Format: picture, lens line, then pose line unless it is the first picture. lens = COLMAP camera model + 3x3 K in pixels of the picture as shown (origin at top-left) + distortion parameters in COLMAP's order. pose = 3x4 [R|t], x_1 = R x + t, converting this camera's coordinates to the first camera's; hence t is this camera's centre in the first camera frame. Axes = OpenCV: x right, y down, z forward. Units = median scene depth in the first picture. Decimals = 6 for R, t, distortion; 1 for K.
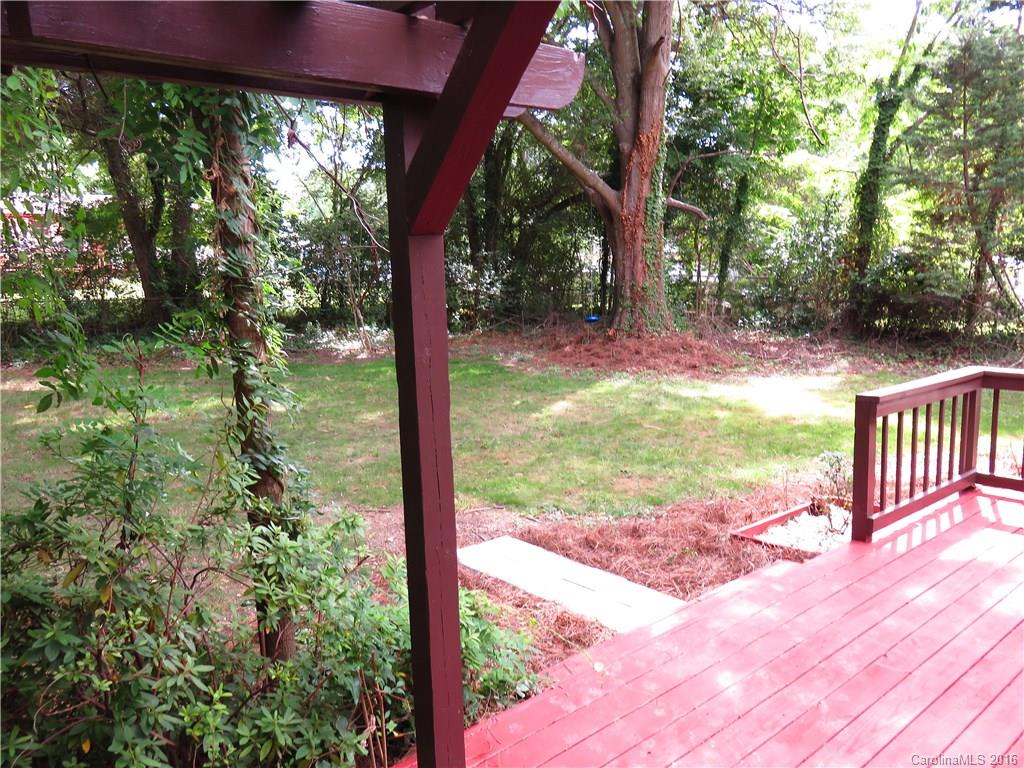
lens RADIAL K [[771.5, 0, 511.4], [0, 771.5, 387.8], [0, 0, 1]] dist [-0.006999, -0.005011]
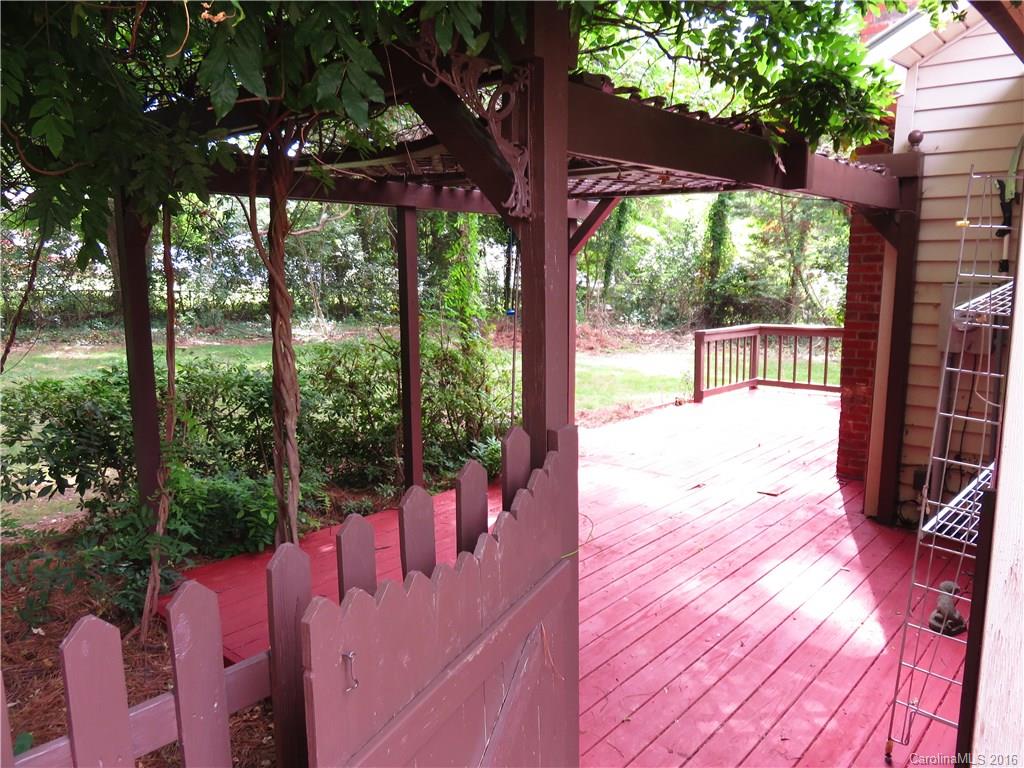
lens RADIAL K [[771.5, 0, 511.4], [0, 771.5, 387.8], [0, 0, 1]] dist [-0.006999, -0.005011]
pose [[0.987403, -0.002440, 0.158209, -0.087081], [0.003946, 0.999950, -0.009204, 0.042332], [-0.158178, 0.009713, 0.987363, -0.228299]]
